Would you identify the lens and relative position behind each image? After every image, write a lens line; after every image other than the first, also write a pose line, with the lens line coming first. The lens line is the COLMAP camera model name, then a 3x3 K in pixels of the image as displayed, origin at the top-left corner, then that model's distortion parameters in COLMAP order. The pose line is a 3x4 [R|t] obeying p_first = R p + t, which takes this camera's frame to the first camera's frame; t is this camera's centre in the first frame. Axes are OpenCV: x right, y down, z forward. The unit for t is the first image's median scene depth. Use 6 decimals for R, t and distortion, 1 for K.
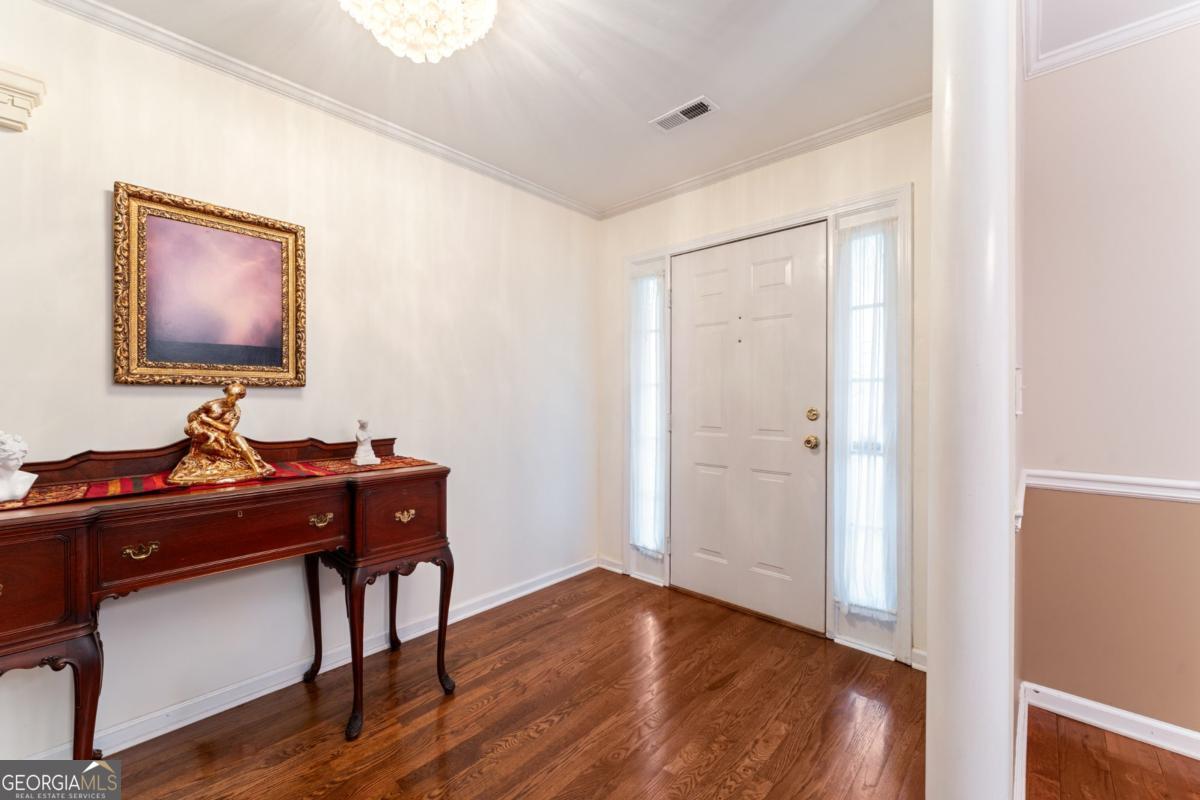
lens RADIAL K [[480.5, 0, 595.3], [0, 480.5, 394.5], [0, 0, 1]] dist [-0.001065, 0.000144]
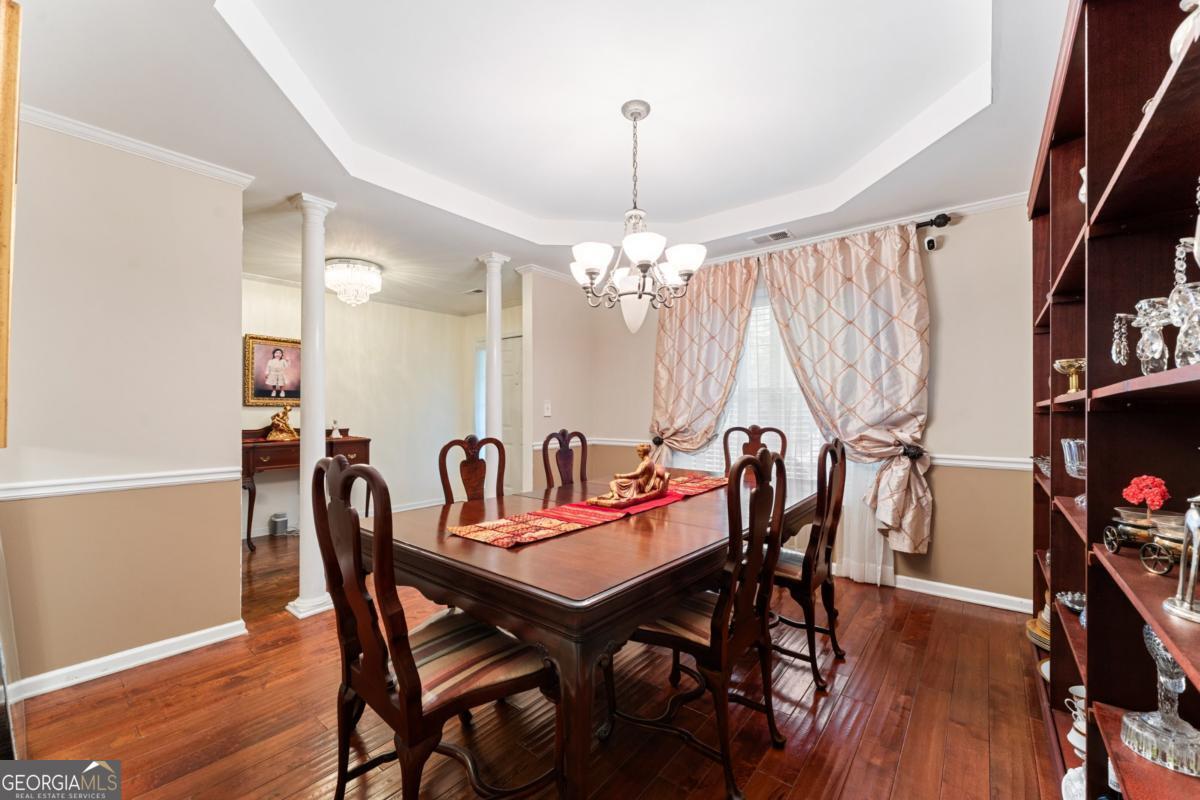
lens RADIAL K [[480.5, 0, 593.3], [0, 480.5, 409.0], [0, 0, 1]] dist [-0.001065, 0.000144]
pose [[0.997936, -0.003030, 0.064150, 0.820207], [0.003386, 0.999979, -0.005445, 0.017190], [-0.064132, 0.005650, 0.997925, -1.860279]]
